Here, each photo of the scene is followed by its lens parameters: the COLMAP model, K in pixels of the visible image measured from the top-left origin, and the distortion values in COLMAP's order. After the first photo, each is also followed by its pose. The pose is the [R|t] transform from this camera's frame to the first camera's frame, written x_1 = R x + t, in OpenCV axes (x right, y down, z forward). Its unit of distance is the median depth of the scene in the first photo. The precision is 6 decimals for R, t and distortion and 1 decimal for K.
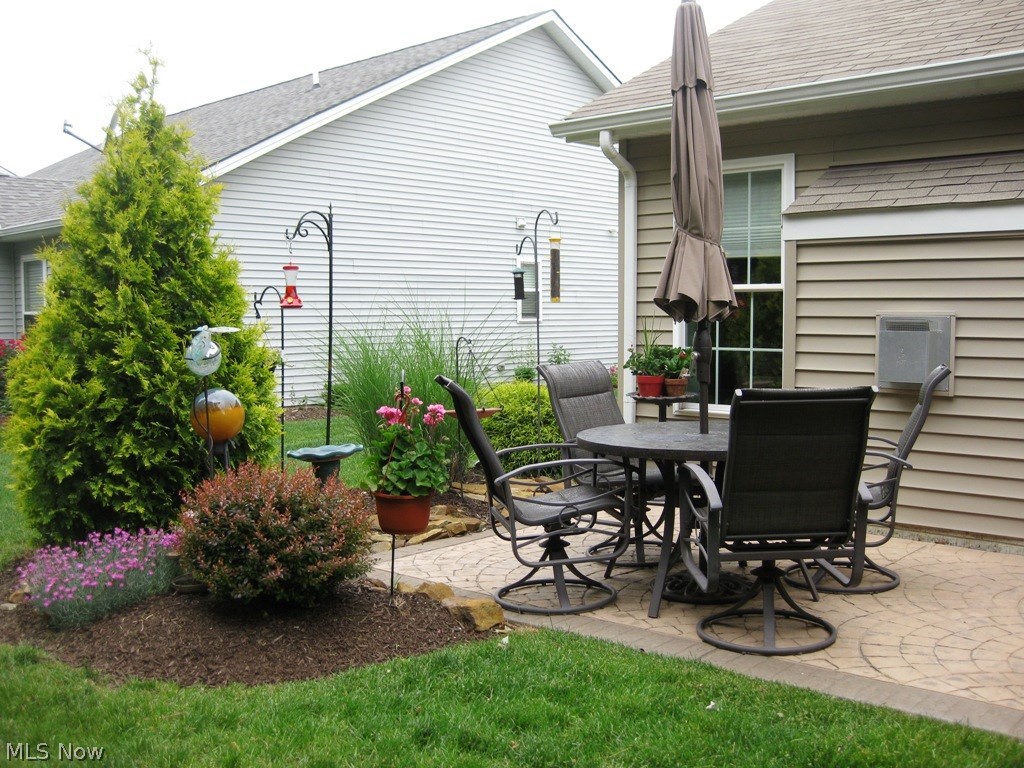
lens RADIAL K [[1049.0, 0, 512.0], [0, 1049.0, 384.0], [0, 0, 1]] dist [-0.132987, 0.025729]
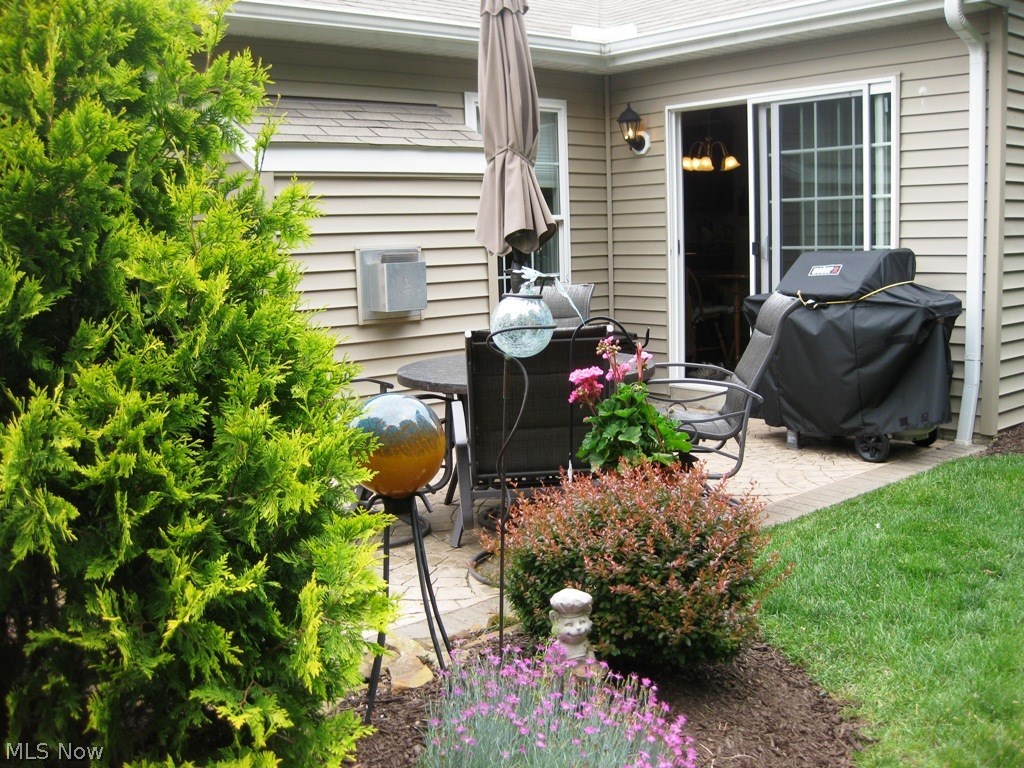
lens RADIAL K [[1049.0, 0, 512.0], [0, 1049.0, 384.0], [0, 0, 1]] dist [-0.132987, 0.025729]
pose [[0.134761, -0.136626, 0.981414, -0.763202], [0.086707, 0.988275, 0.125676, -0.057923], [-0.987077, 0.068159, 0.145027, 0.805959]]
